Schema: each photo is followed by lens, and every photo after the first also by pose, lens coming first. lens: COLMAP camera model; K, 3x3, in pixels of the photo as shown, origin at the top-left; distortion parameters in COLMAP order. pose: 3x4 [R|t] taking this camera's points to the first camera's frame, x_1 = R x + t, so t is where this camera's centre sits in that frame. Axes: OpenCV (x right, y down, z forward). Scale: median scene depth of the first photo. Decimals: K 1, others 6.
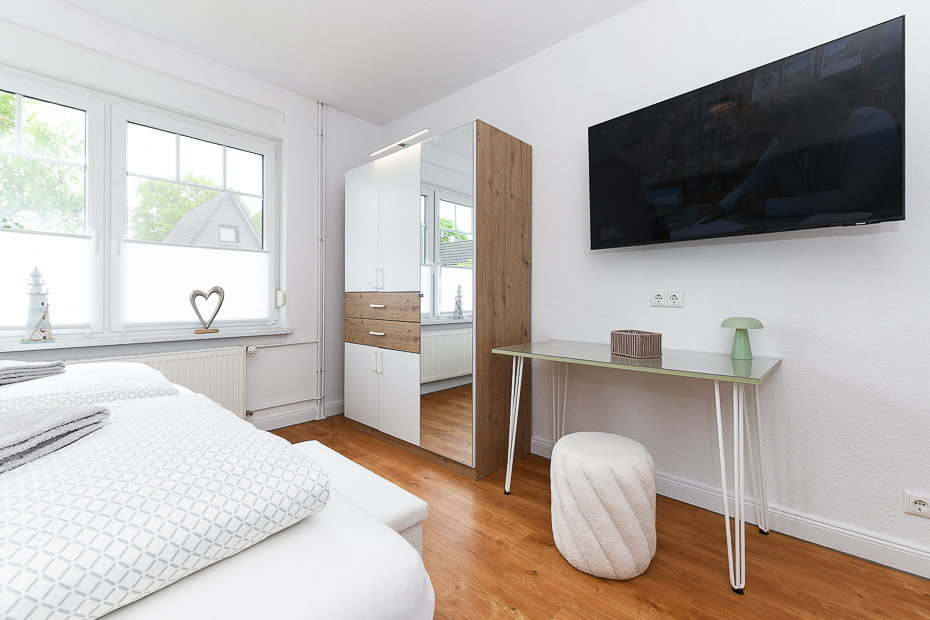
lens RADIAL K [[396.6, 0, 464.6], [0, 396.6, 297.9], [0, 0, 1]] dist [-0.001031, -0.000270]
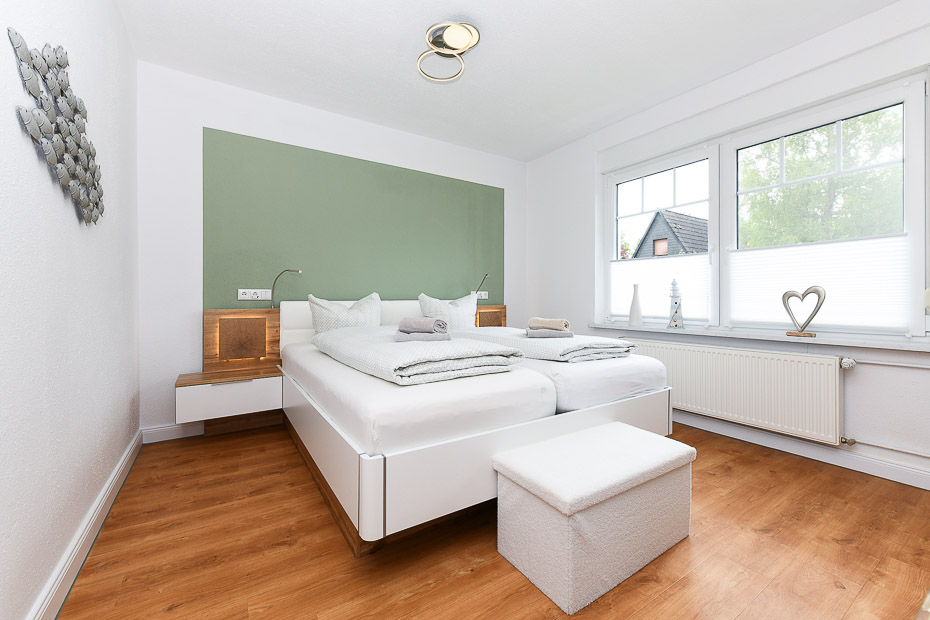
lens RADIAL K [[378.1, 0, 462.5], [0, 378.1, 298.2], [0, 0, 1]] dist [0.000232, 0.000077]
pose [[-0.242704, -0.003940, -0.970092, 0.447490], [-0.000271, 0.999992, -0.003994, 0.002519], [0.970100, -0.000707, -0.242703, 0.481984]]
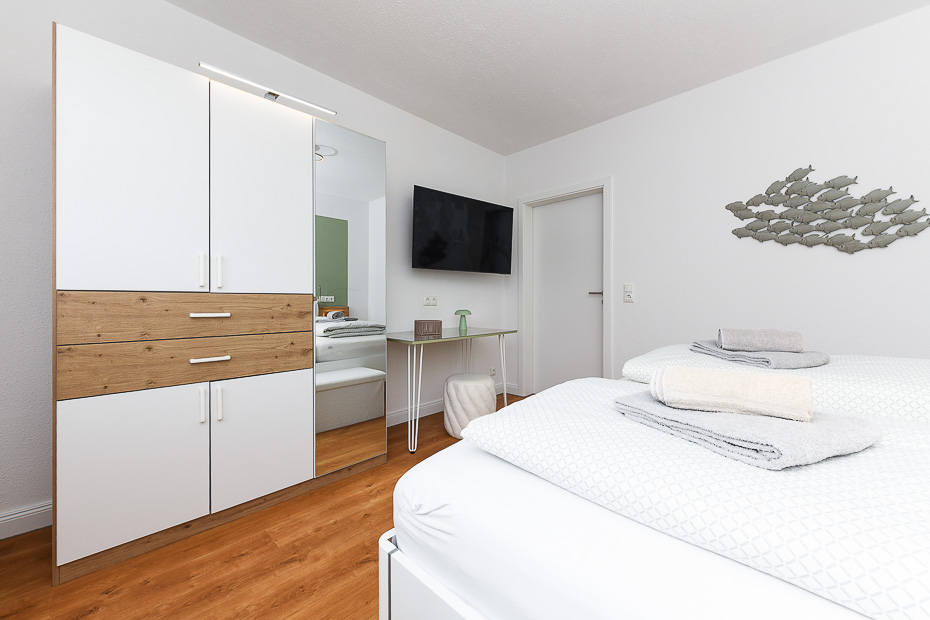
lens RADIAL K [[366.5, 0, 465.7], [0, 366.5, 298.6], [0, 0, 1]] dist [-0.001708, -0.000279]
pose [[0.023239, -0.001316, 0.999729, -0.889109], [0.001393, 0.999998, 0.001284, -0.006916], [-0.999729, 0.001363, 0.023241, 0.663120]]
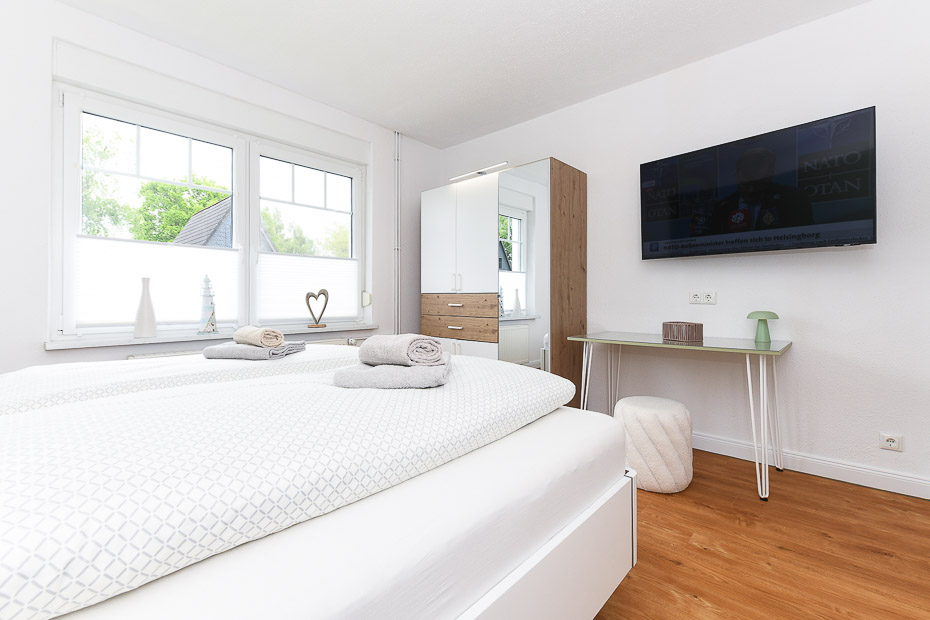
lens RADIAL K [[403.9, 0, 465.1], [0, 403.9, 298.5], [0, 0, 1]] dist [-0.001404, -0.000164]
pose [[0.999988, -0.003441, 0.003476, -0.220347], [0.003447, 0.999993, -0.001733, 0.003688], [-0.003470, 0.001745, 0.999992, -0.256977]]
